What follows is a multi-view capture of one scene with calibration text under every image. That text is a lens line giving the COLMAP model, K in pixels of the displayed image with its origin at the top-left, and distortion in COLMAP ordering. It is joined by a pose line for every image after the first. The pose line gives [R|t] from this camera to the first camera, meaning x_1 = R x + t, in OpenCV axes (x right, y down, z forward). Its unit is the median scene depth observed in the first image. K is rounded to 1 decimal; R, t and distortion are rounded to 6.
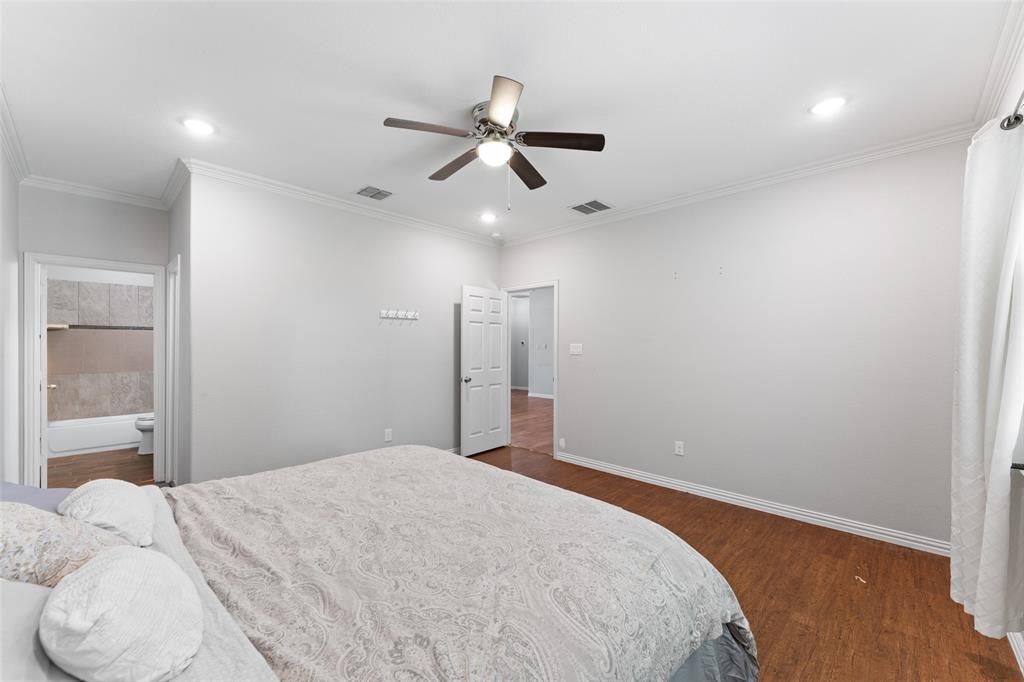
lens RADIAL K [[410.8, 0, 508.6], [0, 410.8, 338.8], [0, 0, 1]] dist [0.001244, 0.000725]
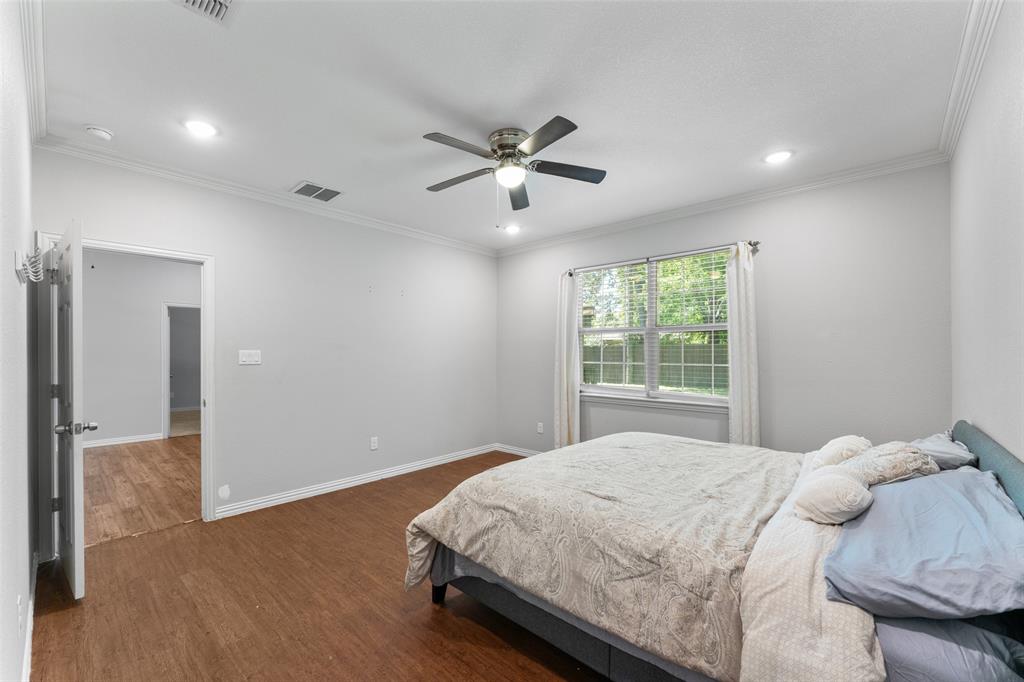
lens RADIAL K [[410.8, 0, 508.6], [0, 410.8, 338.8], [0, 0, 1]] dist [0.001244, 0.000725]
pose [[-0.036622, 0.030005, 0.998879, -0.711171], [-0.016495, 0.999395, -0.030625, 0.008639], [-0.999193, -0.017598, -0.036105, 0.660707]]
